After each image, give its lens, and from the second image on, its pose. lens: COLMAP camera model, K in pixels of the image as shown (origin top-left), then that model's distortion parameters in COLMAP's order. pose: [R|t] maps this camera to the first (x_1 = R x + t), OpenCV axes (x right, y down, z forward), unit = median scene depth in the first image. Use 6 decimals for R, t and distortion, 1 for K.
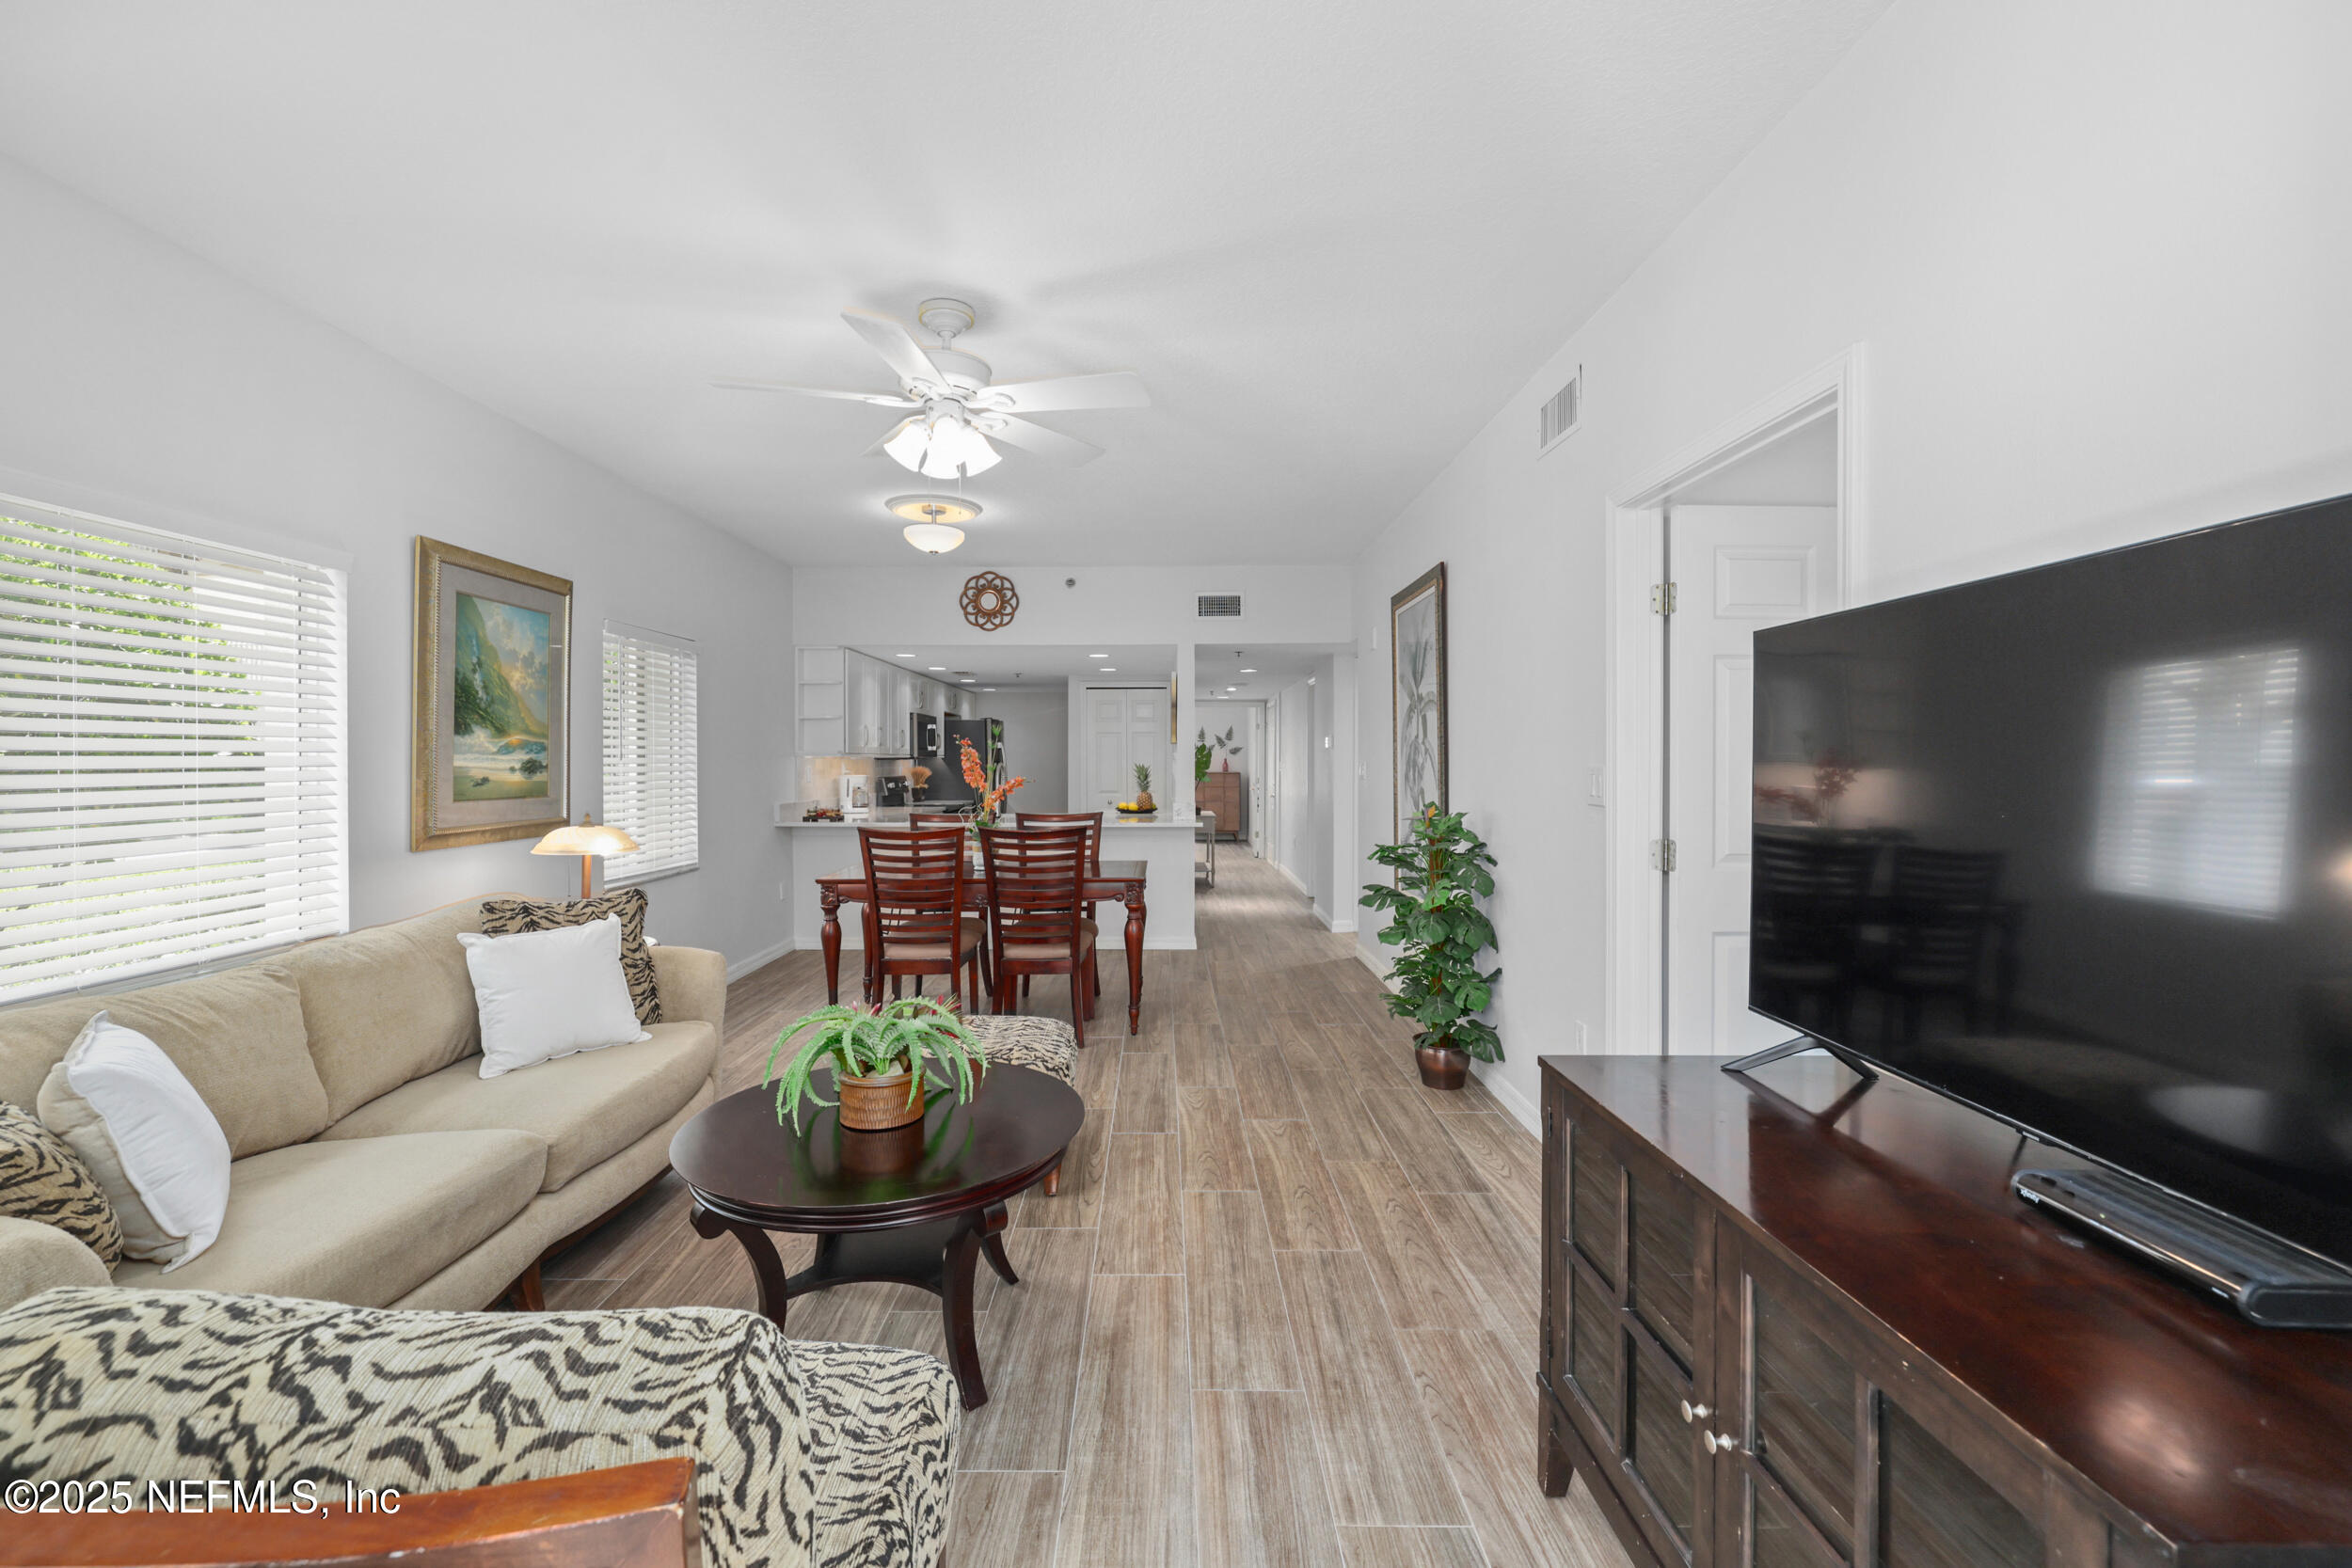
lens RADIAL K [[976.0, 0, 1169.4], [0, 976.0, 765.7], [0, 0, 1]] dist [-0.001569, -0.000228]
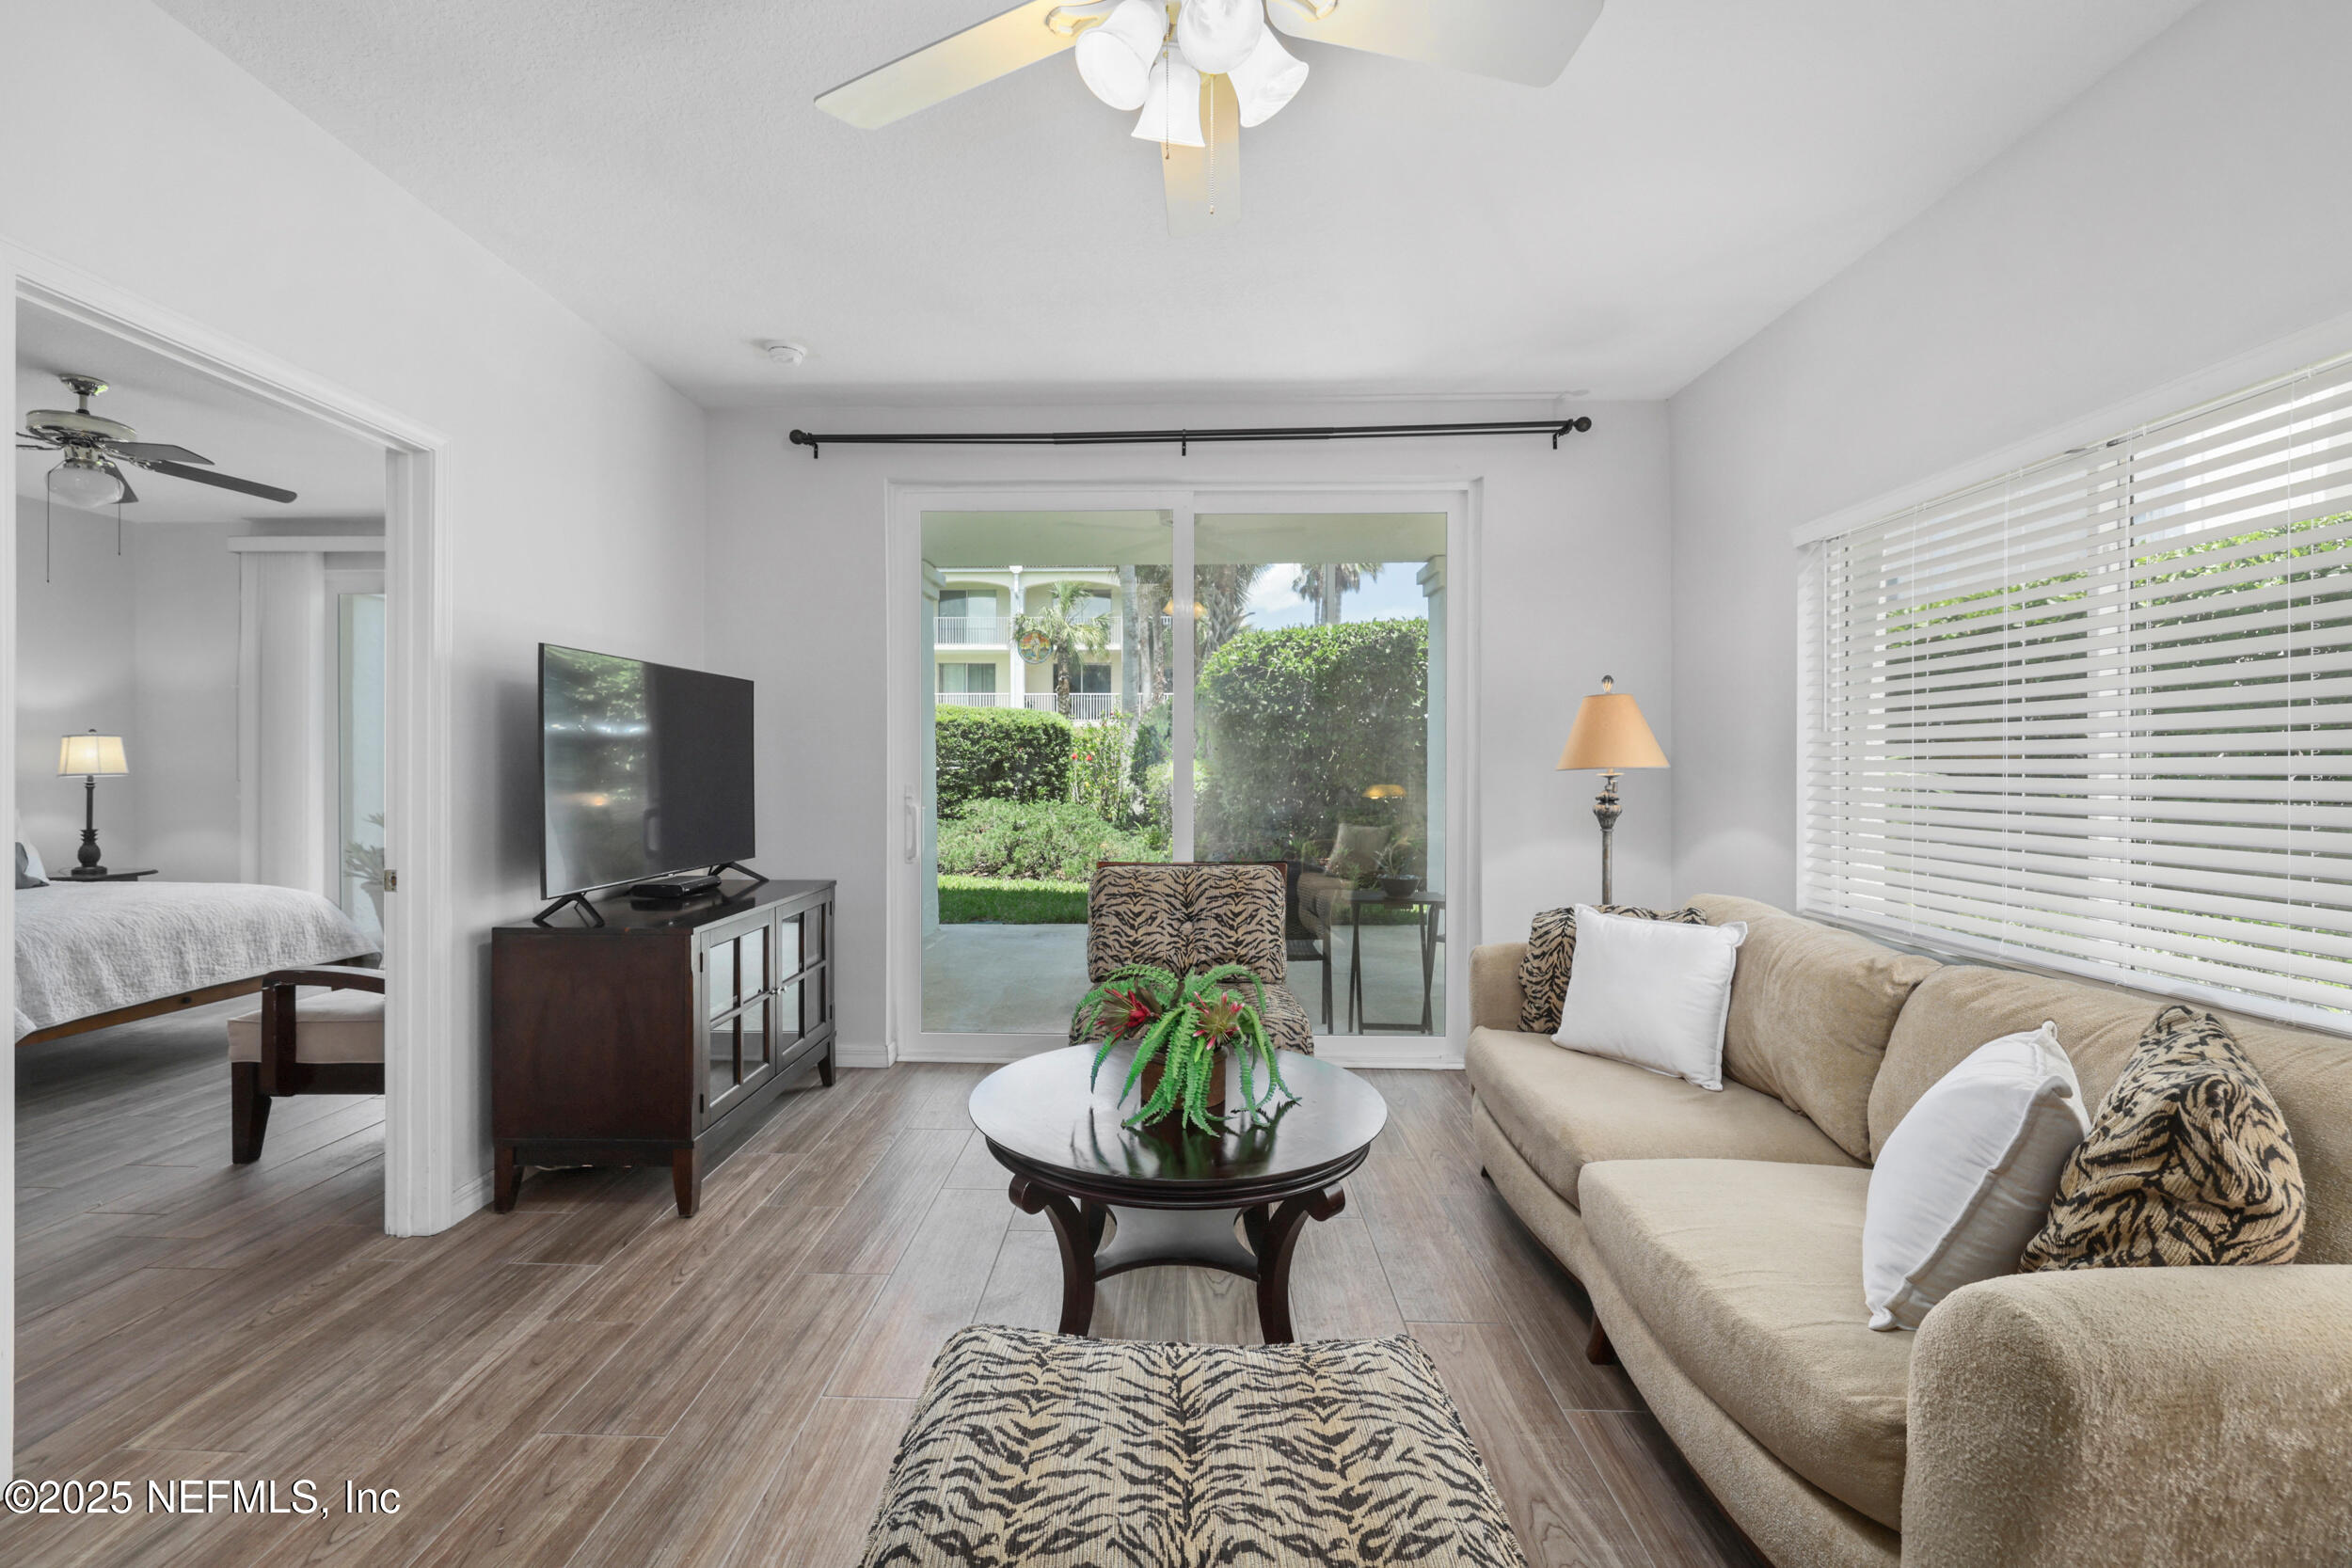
lens RADIAL K [[976.0, 0, 1161.1], [0, 976.0, 768.3], [0, 0, 1]] dist [-0.001569, -0.000228]
pose [[-0.999485, 0.000789, 0.032069, -0.189518], [0.001005, 0.999977, 0.006711, 0.019309], [-0.032063, 0.006740, -0.999463, 1.207587]]
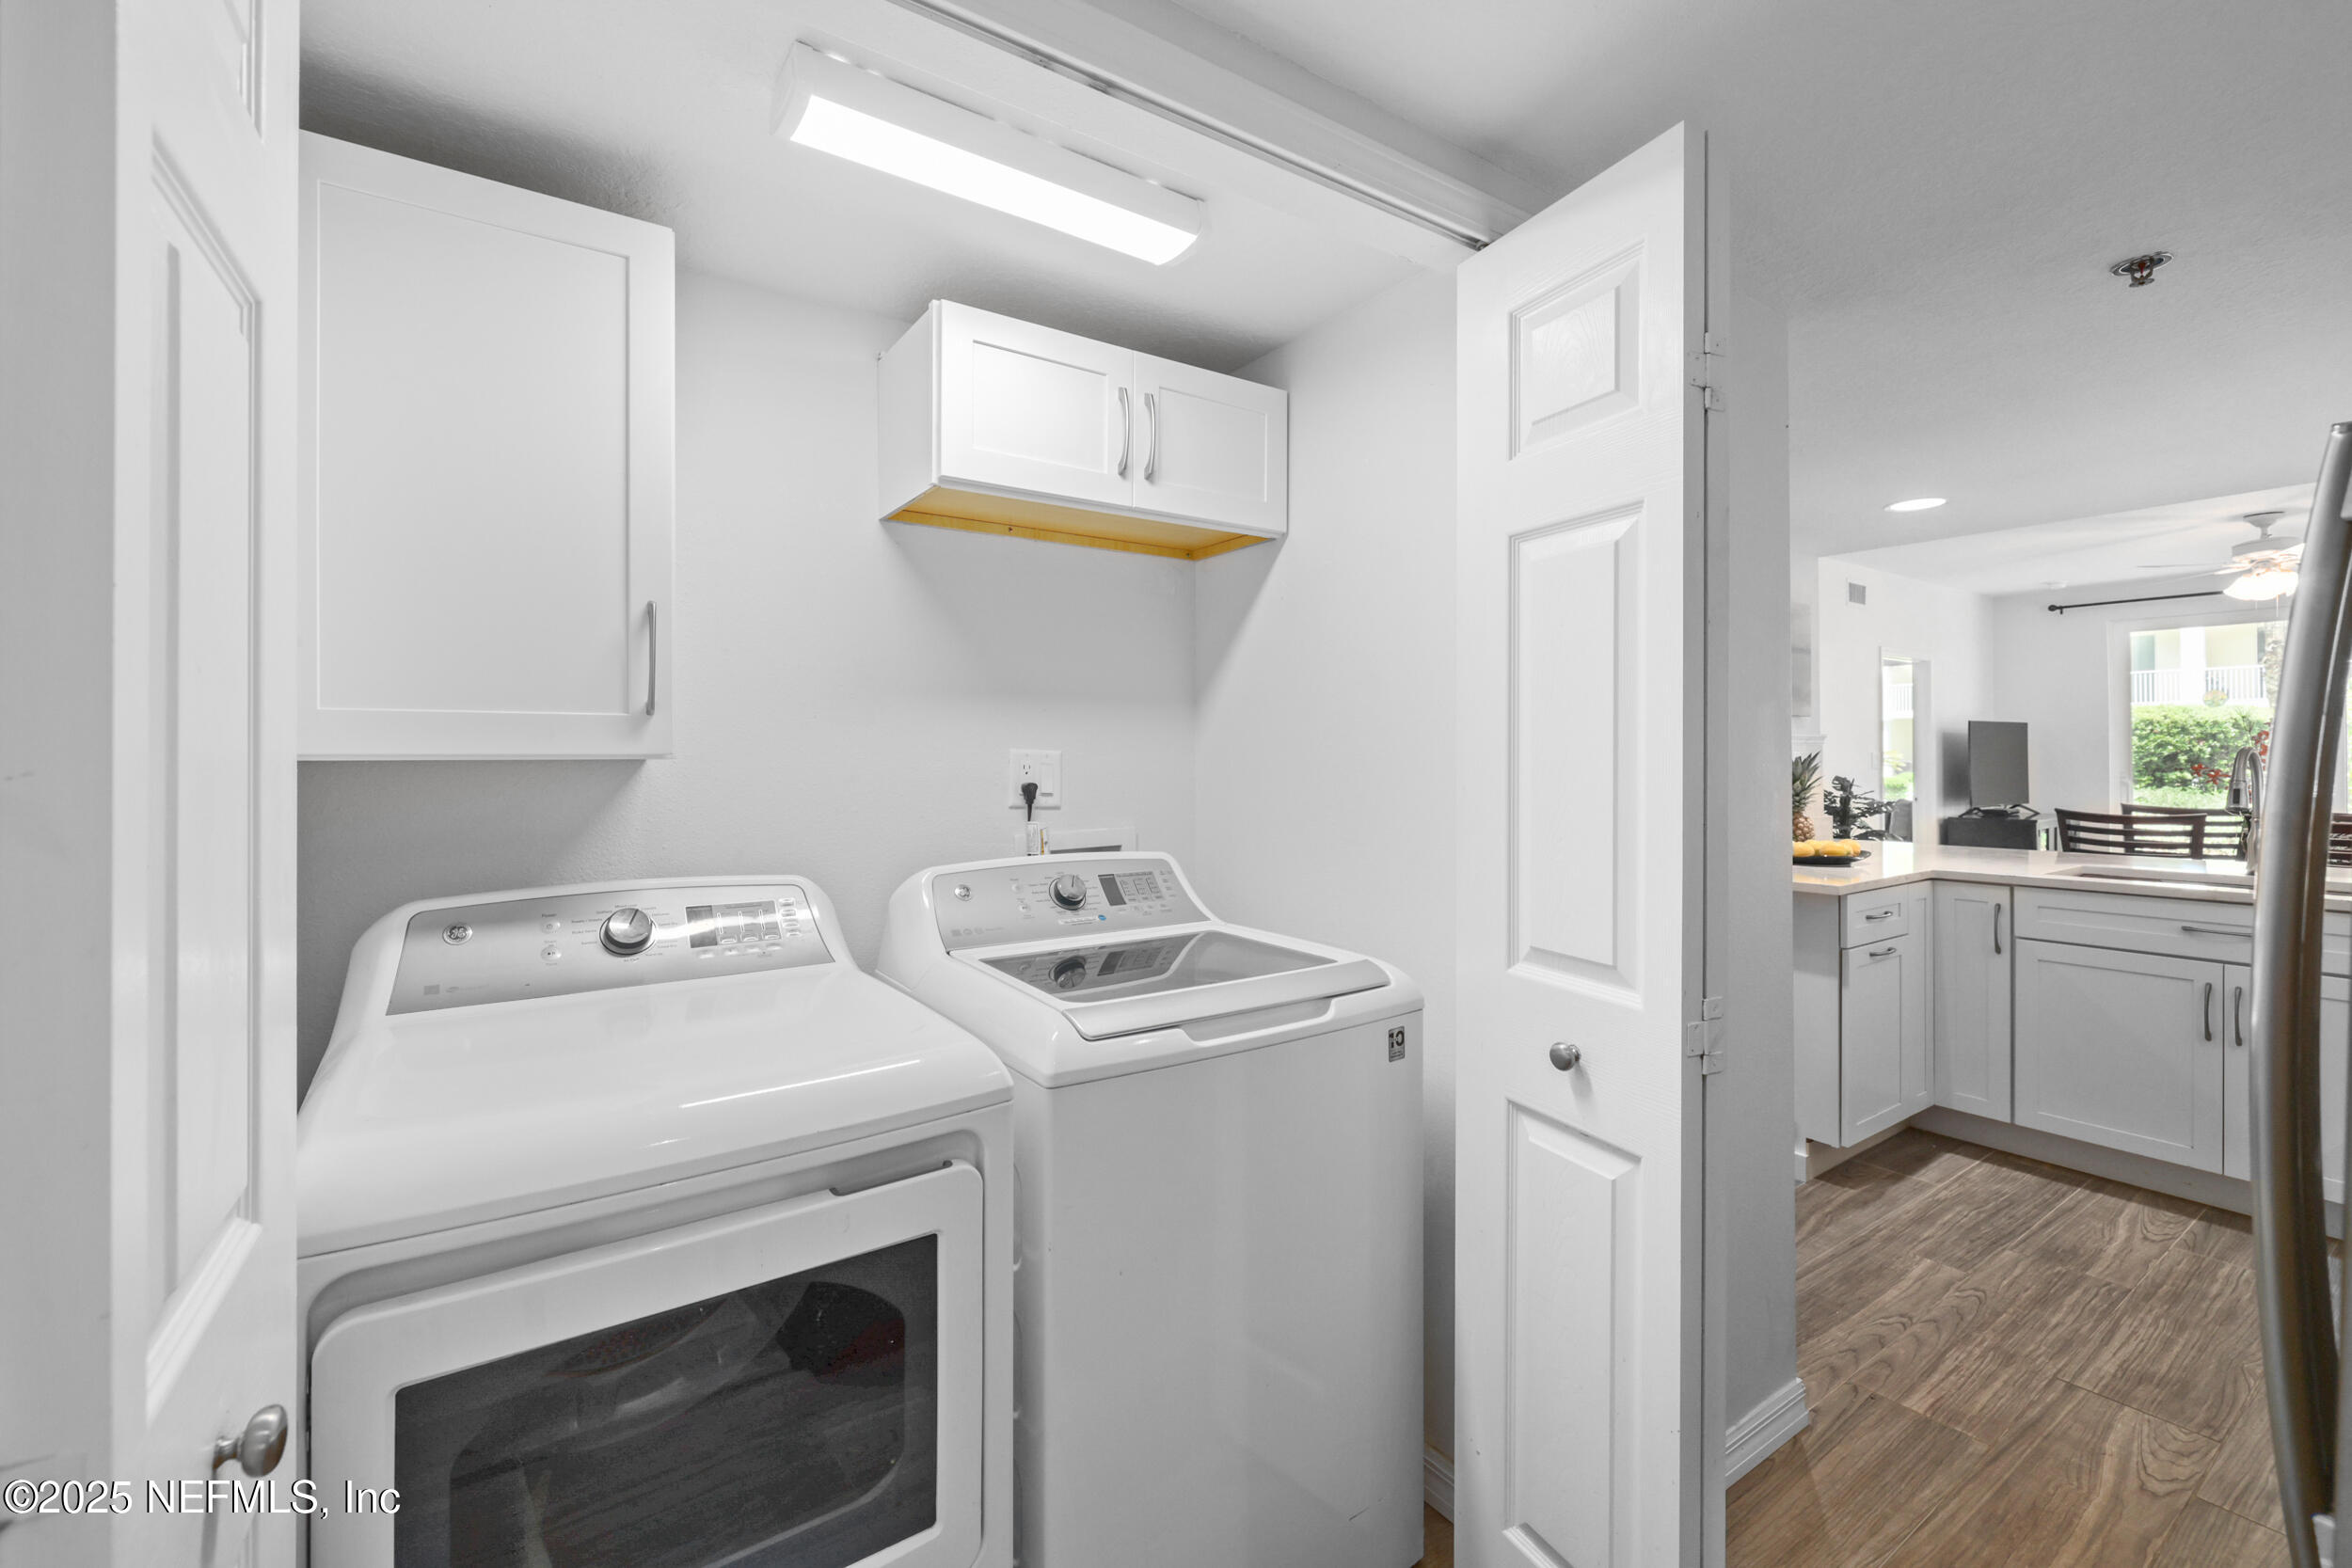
lens RADIAL K [[976.0, 0, 1164.6], [0, 976.0, 759.0], [0, 0, 1]] dist [-0.001569, -0.000228]
pose [[-0.548567, 0.007029, 0.836077, -0.524834], [0.010626, 0.999943, -0.001435, -0.001370], [-0.836039, 0.008097, -0.548610, 3.147703]]
